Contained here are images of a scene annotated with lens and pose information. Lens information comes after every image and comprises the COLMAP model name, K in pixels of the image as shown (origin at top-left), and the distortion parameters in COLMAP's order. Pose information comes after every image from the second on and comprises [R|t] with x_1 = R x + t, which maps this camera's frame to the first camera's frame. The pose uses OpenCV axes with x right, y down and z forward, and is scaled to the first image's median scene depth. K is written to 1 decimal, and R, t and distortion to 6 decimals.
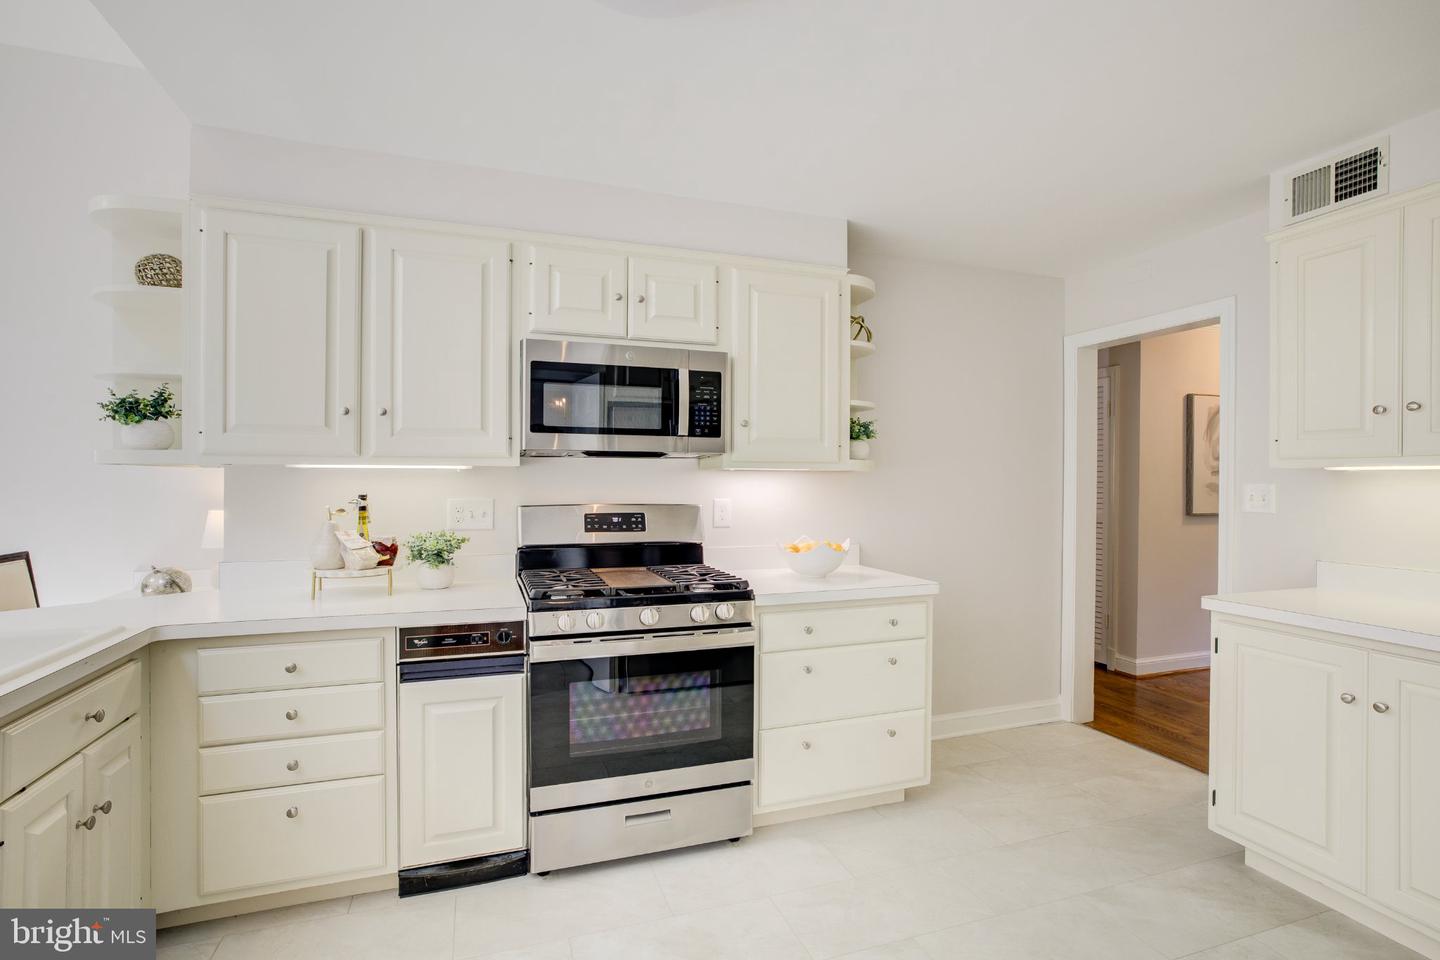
lens RADIAL K [[698.4, 0, 720.0], [0, 698.4, 480.0], [0, 0, 1]] dist [0.000049, 0.000110]
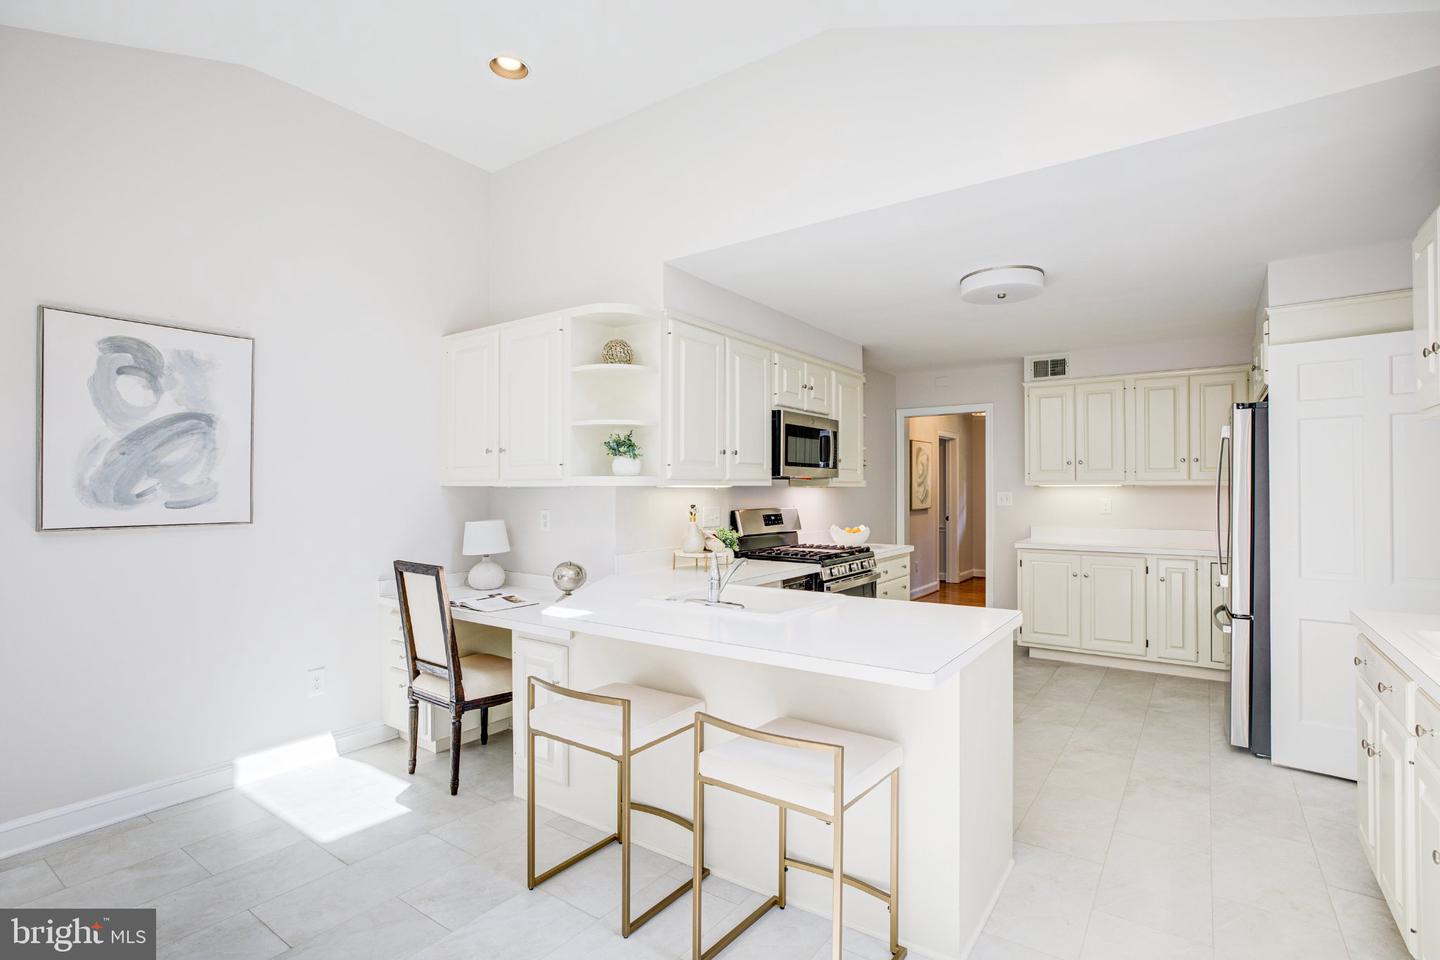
lens RADIAL K [[698.4, 0, 720.0], [0, 698.4, 480.0], [0, 0, 1]] dist [0.000049, 0.000110]
pose [[0.808405, 0.001470, 0.588624, -1.370383], [0.006304, 0.999918, -0.011155, -0.016030], [-0.588592, 0.012728, 0.808330, -0.261874]]
